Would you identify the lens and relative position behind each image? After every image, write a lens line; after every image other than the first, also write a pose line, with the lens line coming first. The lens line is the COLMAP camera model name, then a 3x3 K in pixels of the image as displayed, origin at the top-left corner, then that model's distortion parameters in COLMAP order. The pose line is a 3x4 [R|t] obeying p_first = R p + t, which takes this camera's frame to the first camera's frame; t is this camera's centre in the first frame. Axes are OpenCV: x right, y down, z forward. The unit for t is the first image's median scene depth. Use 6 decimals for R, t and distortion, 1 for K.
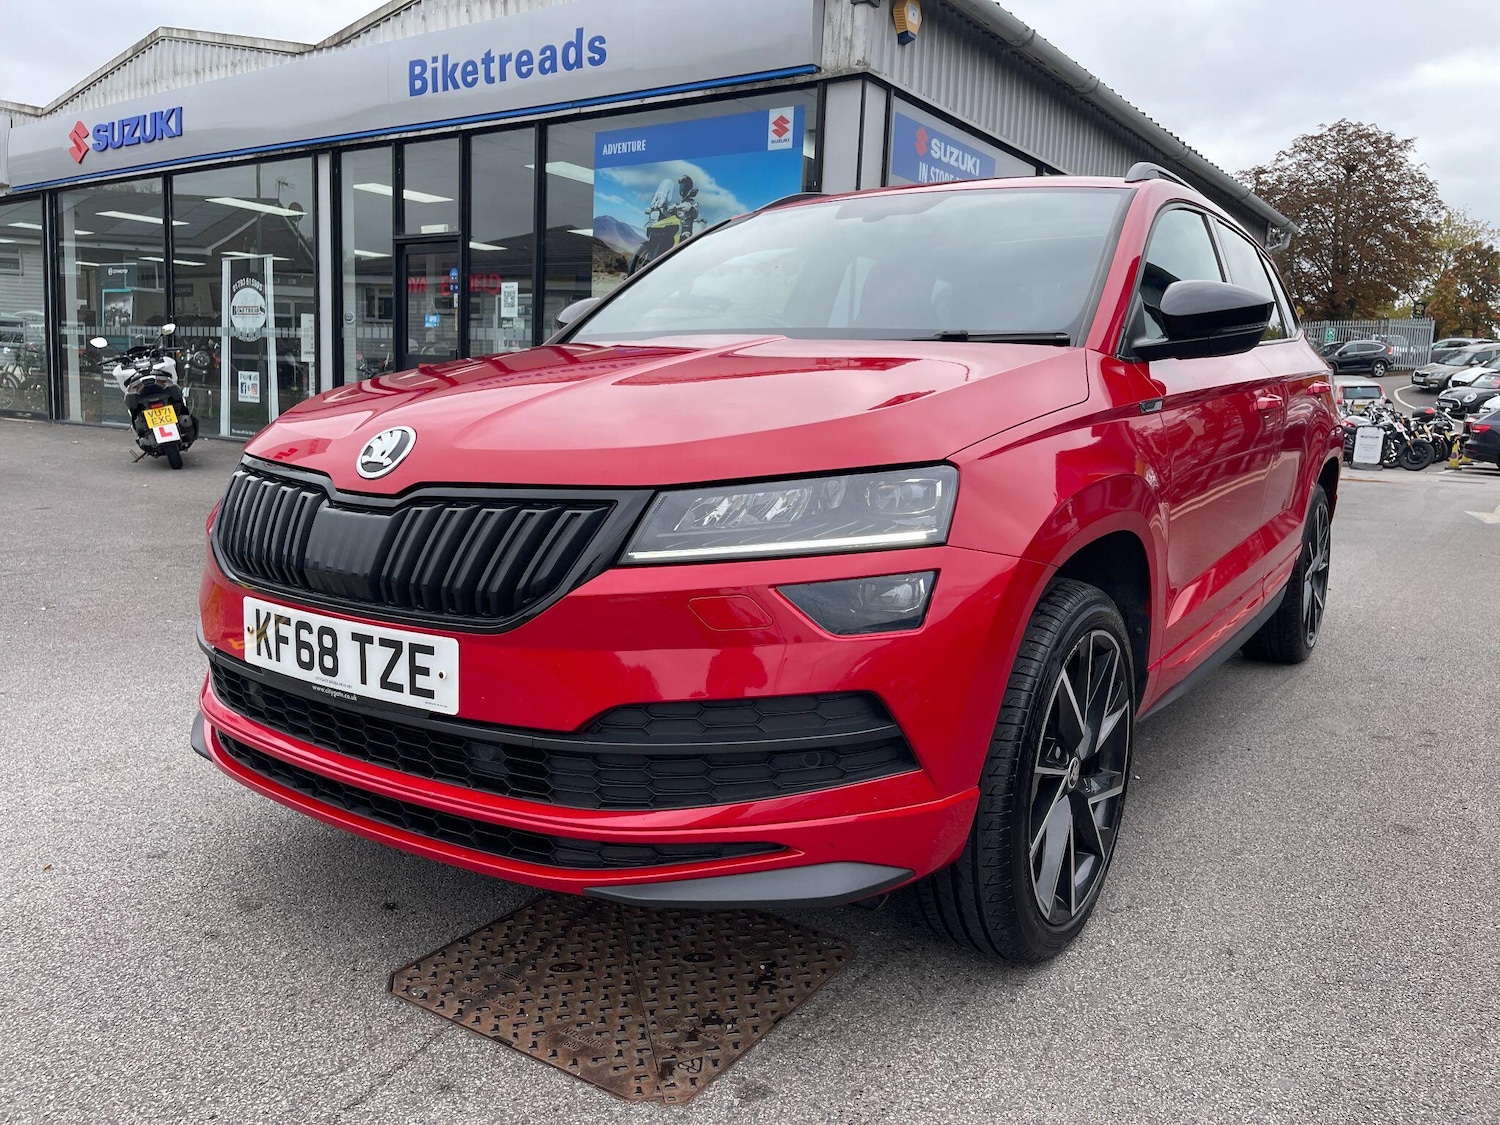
lens RADIAL K [[1094.9, 0, 759.5], [0, 1094.9, 538.7], [0, 0, 1]] dist [0.084479, -0.109048]
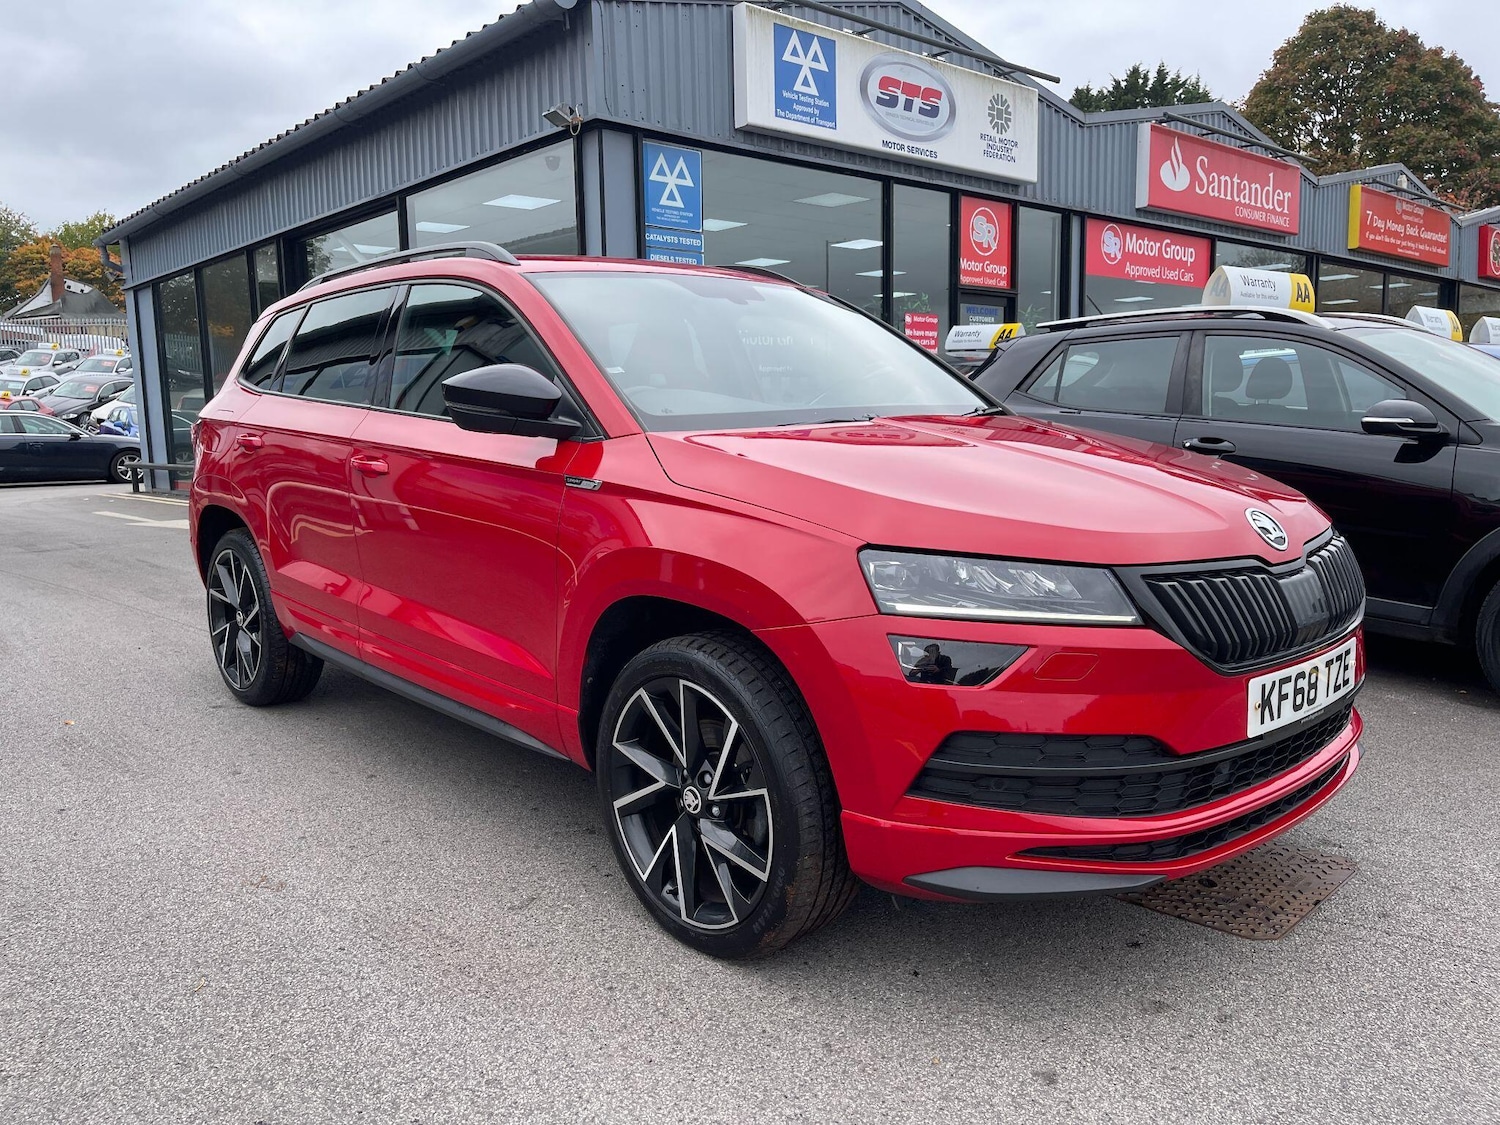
lens RADIAL K [[1094.9, 0, 736.8], [0, 1094.9, 569.8], [0, 0, 1]] dist [0.084479, -0.109048]
pose [[0.263344, -0.177917, 0.948154, -1.604007], [0.163404, 0.976871, 0.137921, -0.287168], [-0.950762, 0.118611, 0.286325, 1.140865]]
